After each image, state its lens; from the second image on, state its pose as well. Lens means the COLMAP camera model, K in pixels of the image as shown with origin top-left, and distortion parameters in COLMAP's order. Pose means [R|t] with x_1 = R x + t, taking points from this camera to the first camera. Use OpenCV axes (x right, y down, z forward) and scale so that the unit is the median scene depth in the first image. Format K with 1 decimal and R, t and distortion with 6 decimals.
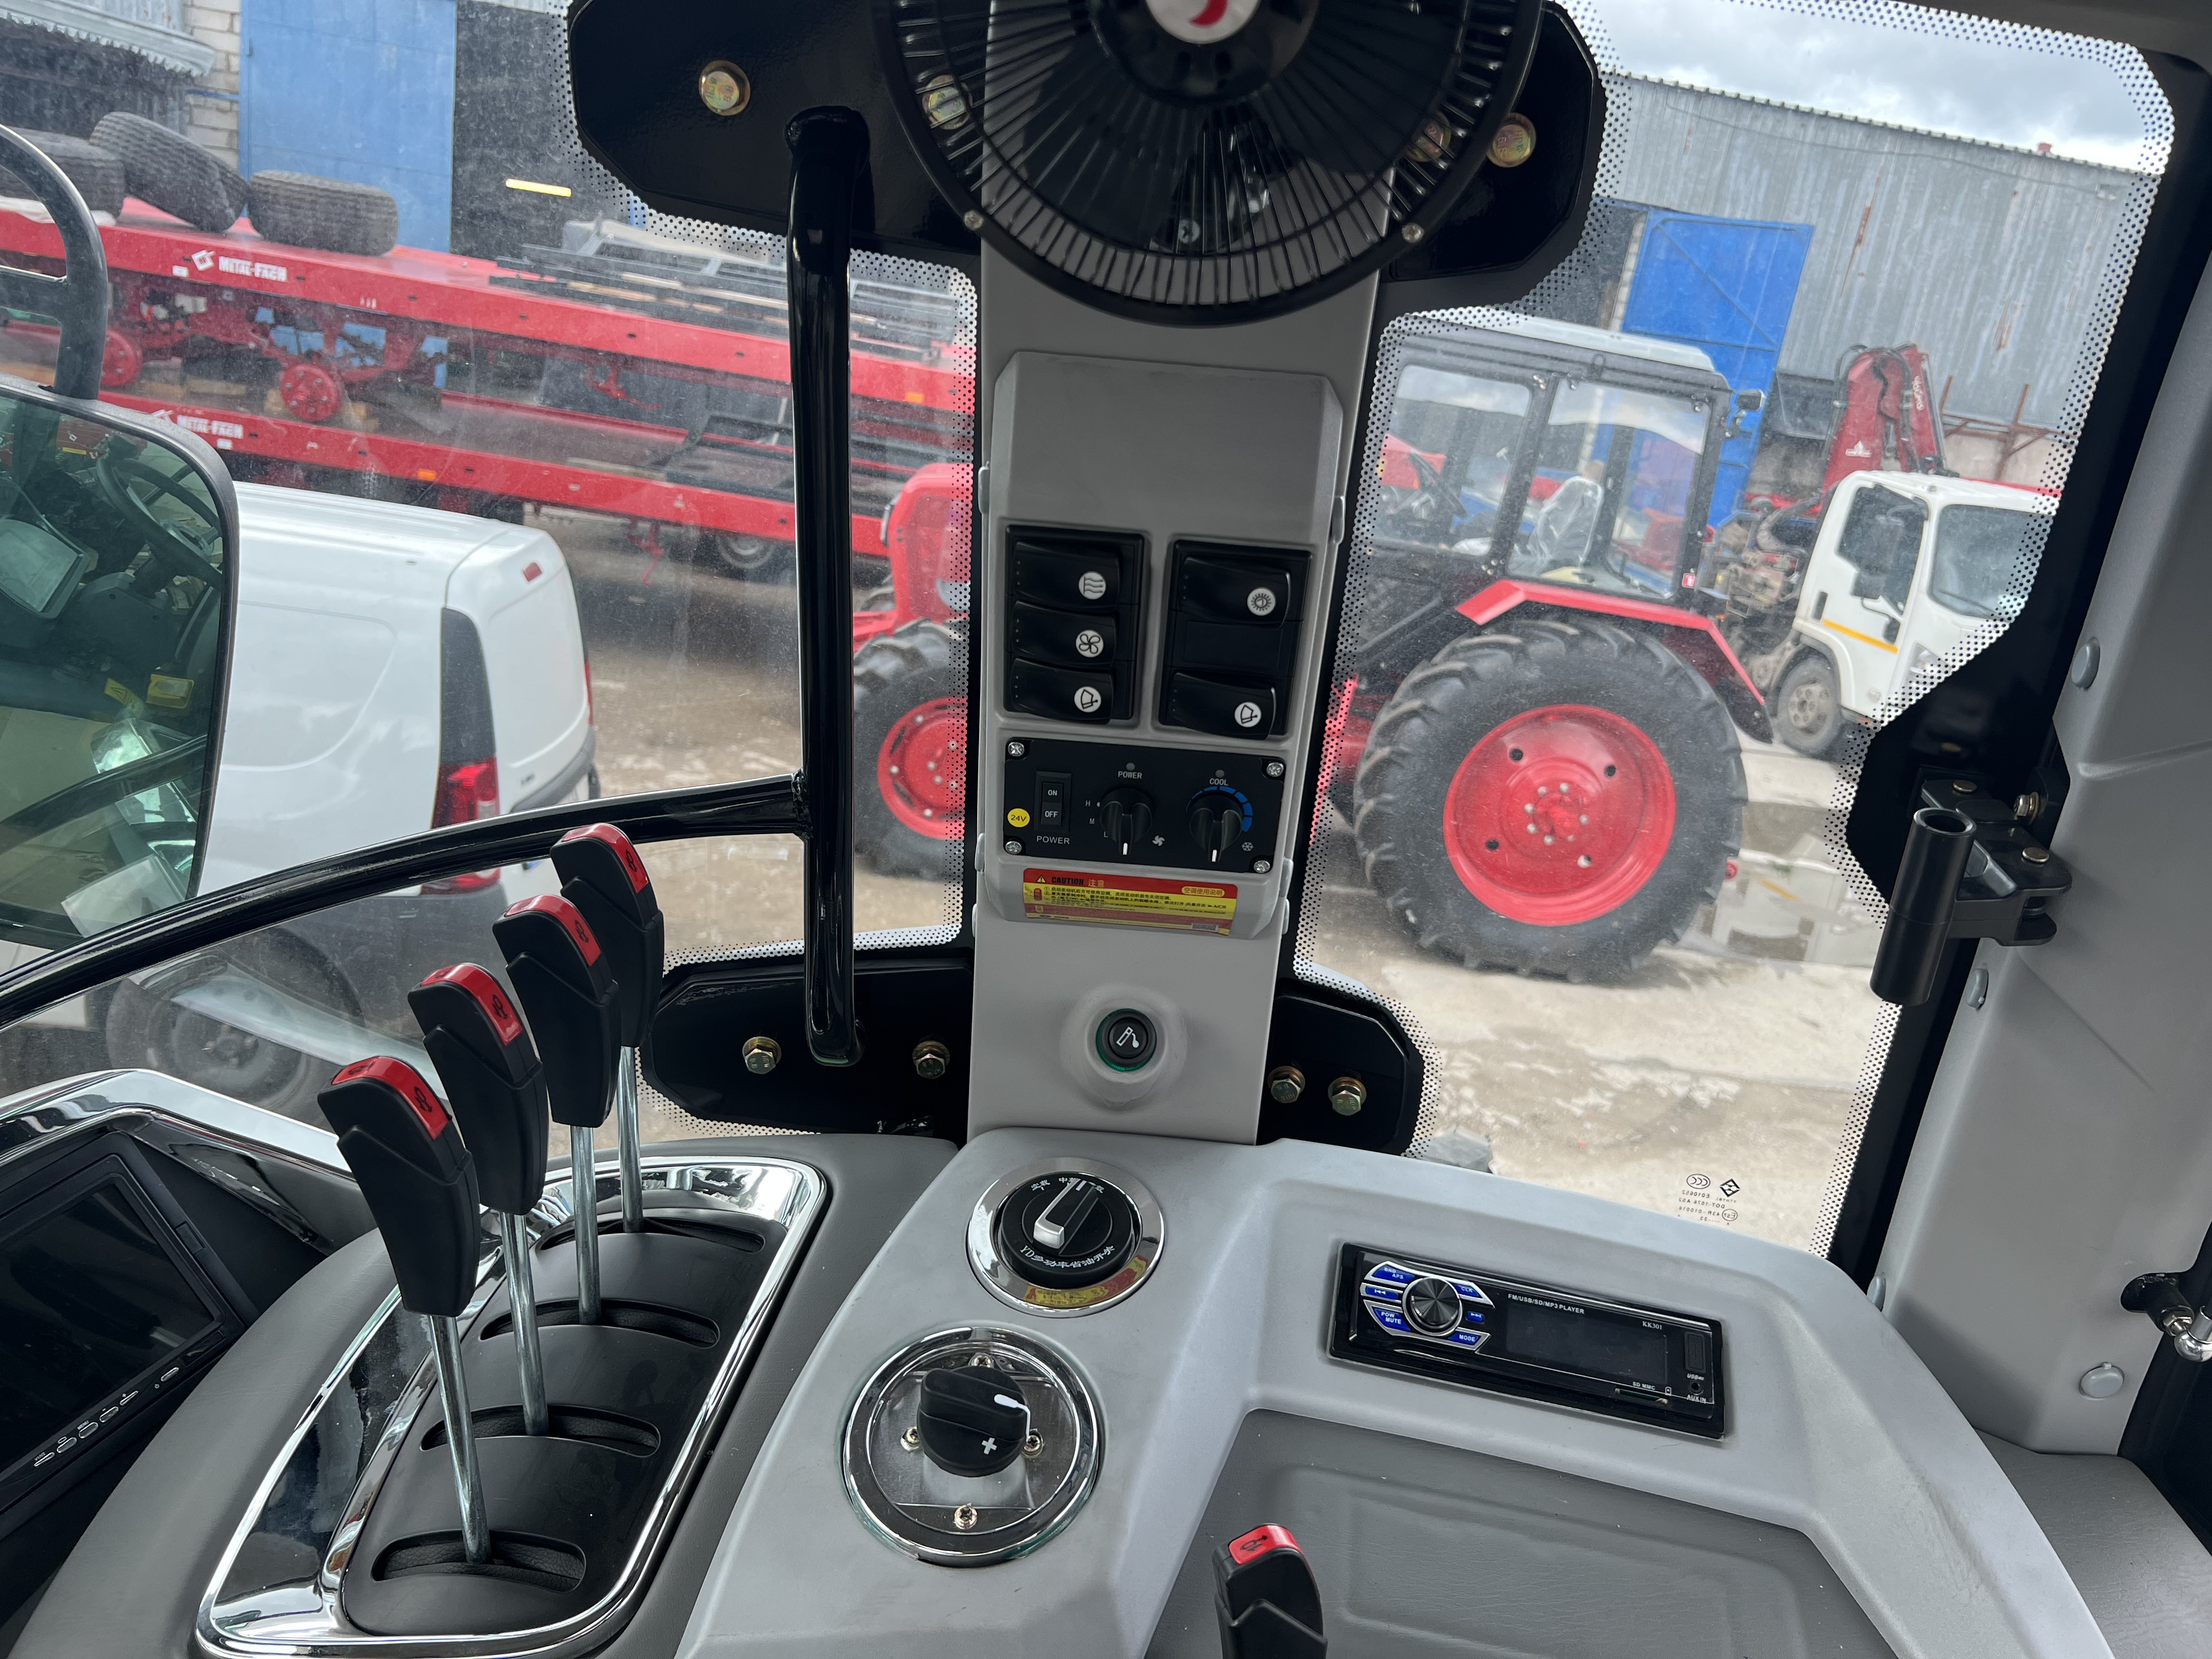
lens RADIAL K [[1567.7, 0, 1106.0], [0, 1567.7, 829.5], [0, 0, 1]] dist [0.070972, -0.112316]
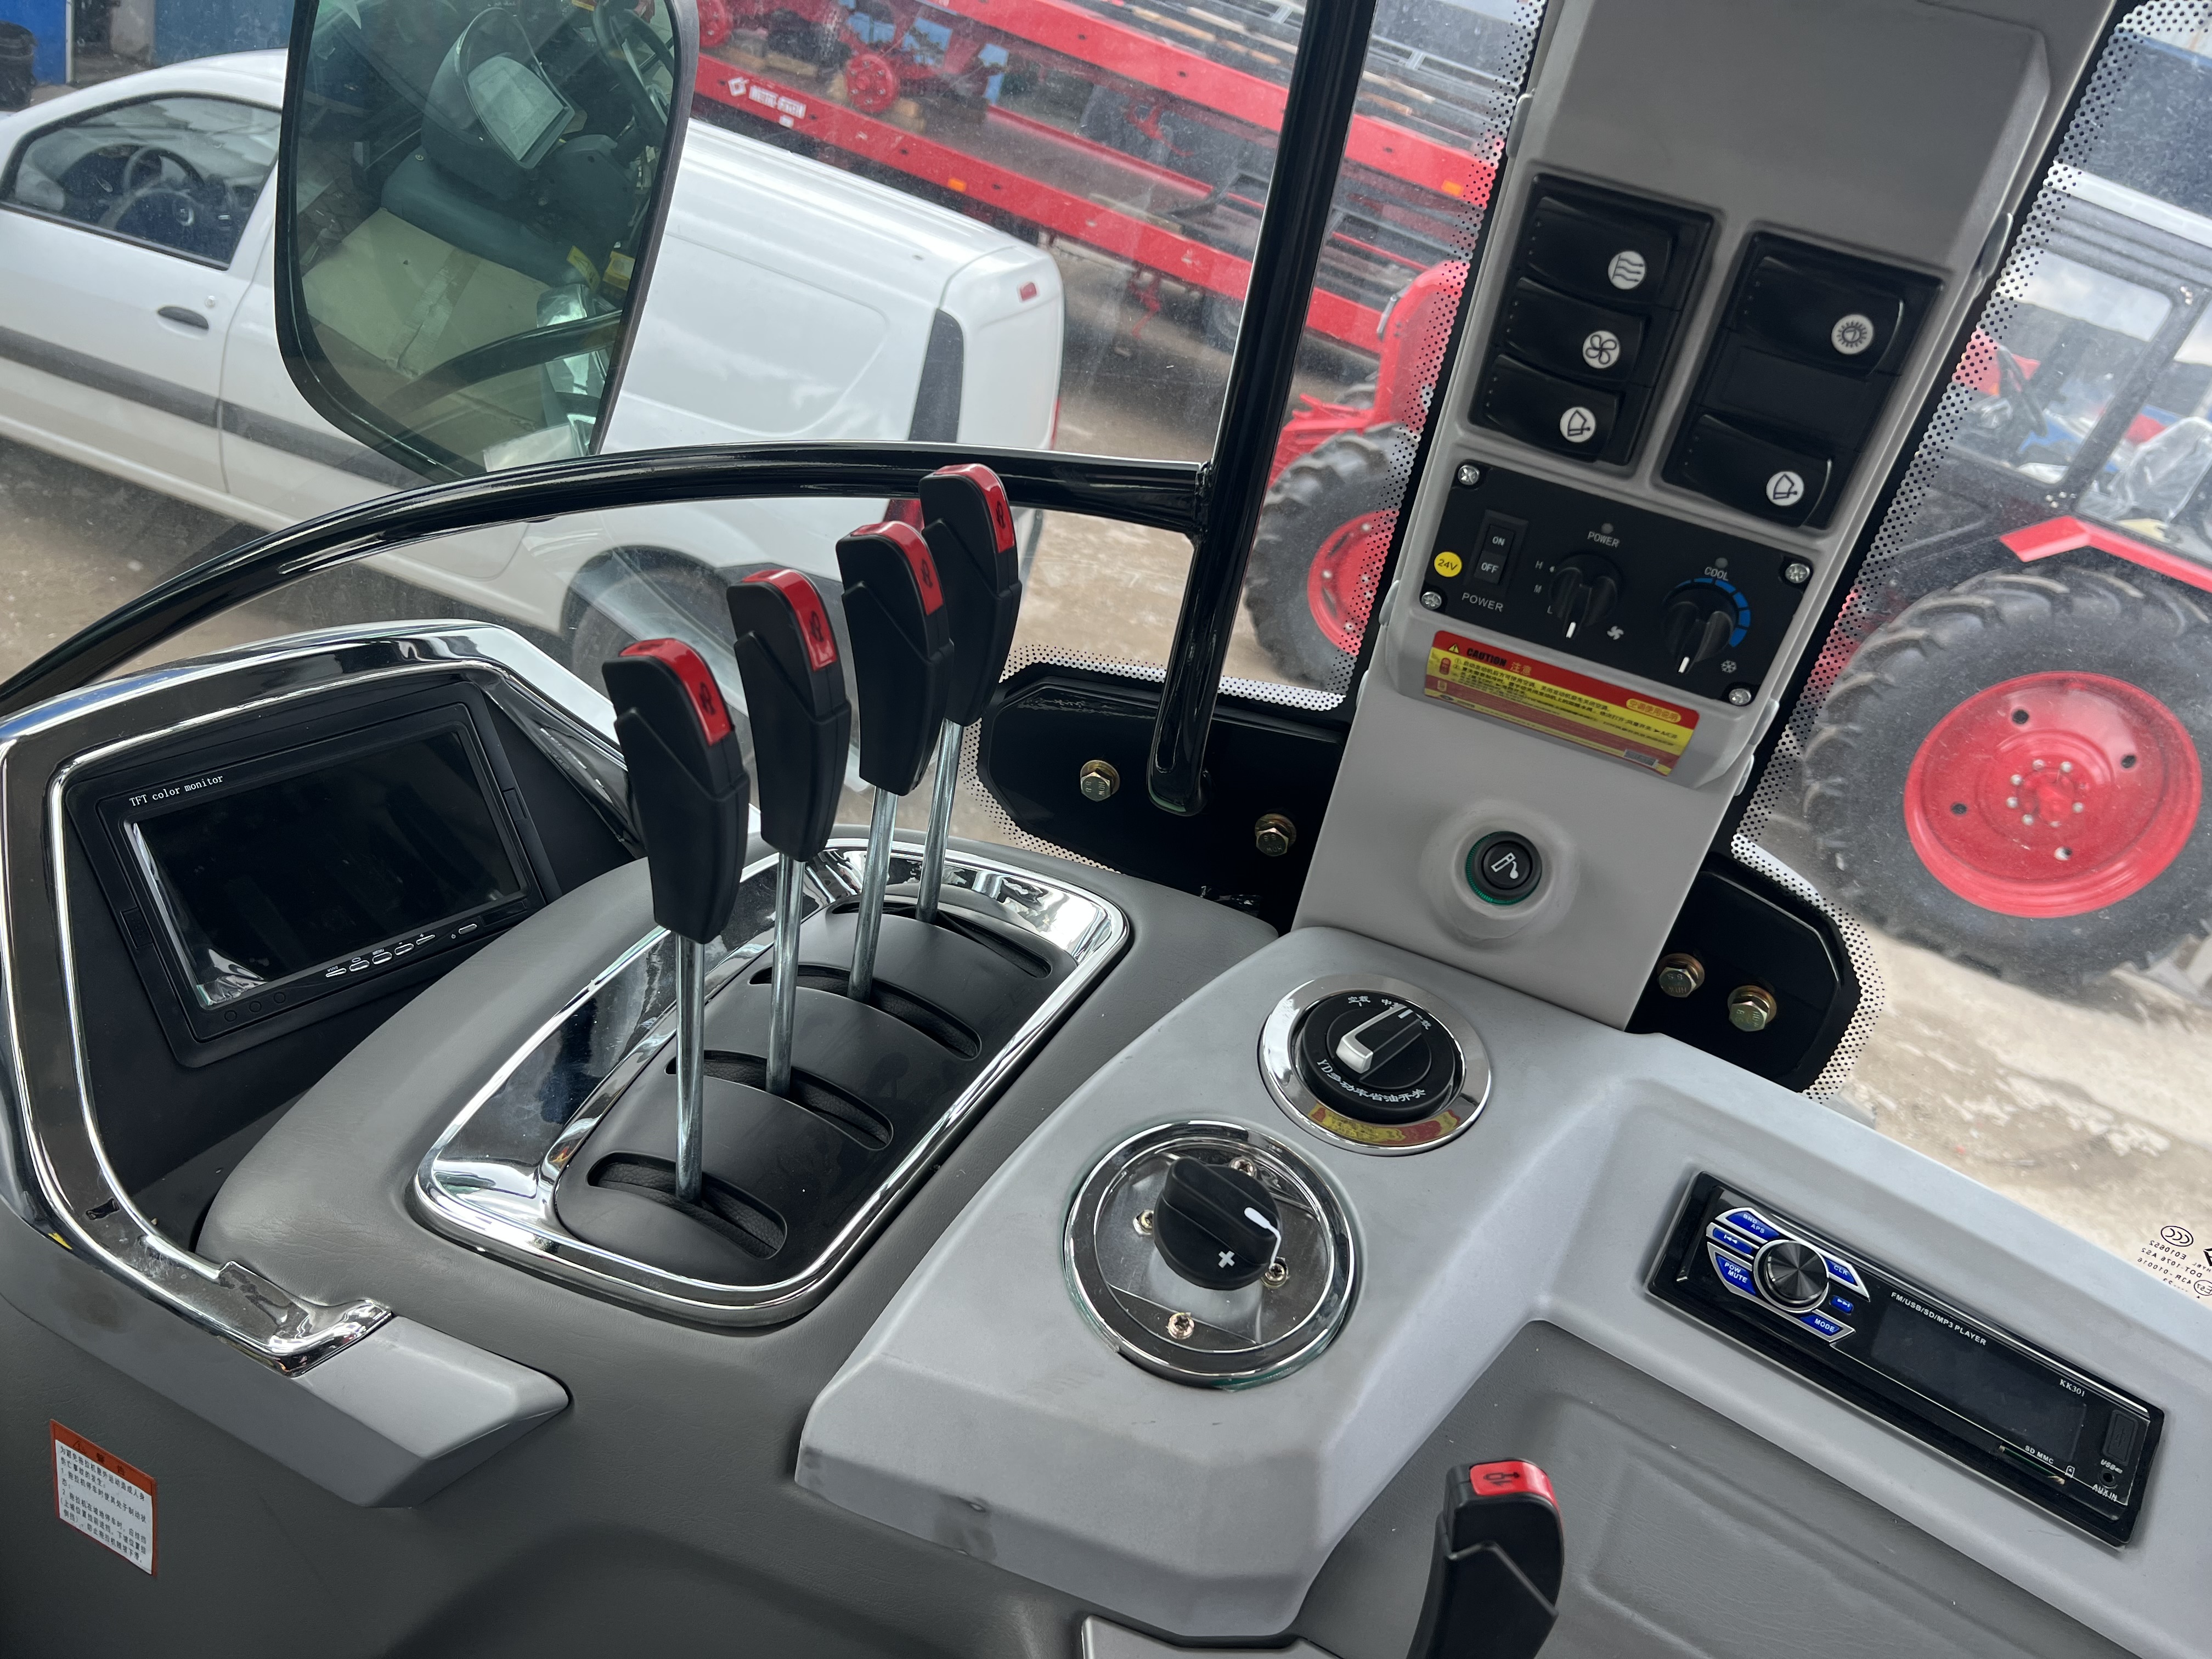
lens RADIAL K [[1567.7, 0, 1106.0], [0, 1567.7, 829.5], [0, 0, 1]] dist [0.070972, -0.112316]
pose [[0.937885, 0.261257, -0.228291, 0.000299], [-0.232358, 0.961626, 0.145893, 0.042914], [0.257646, -0.083786, 0.962600, 0.143338]]
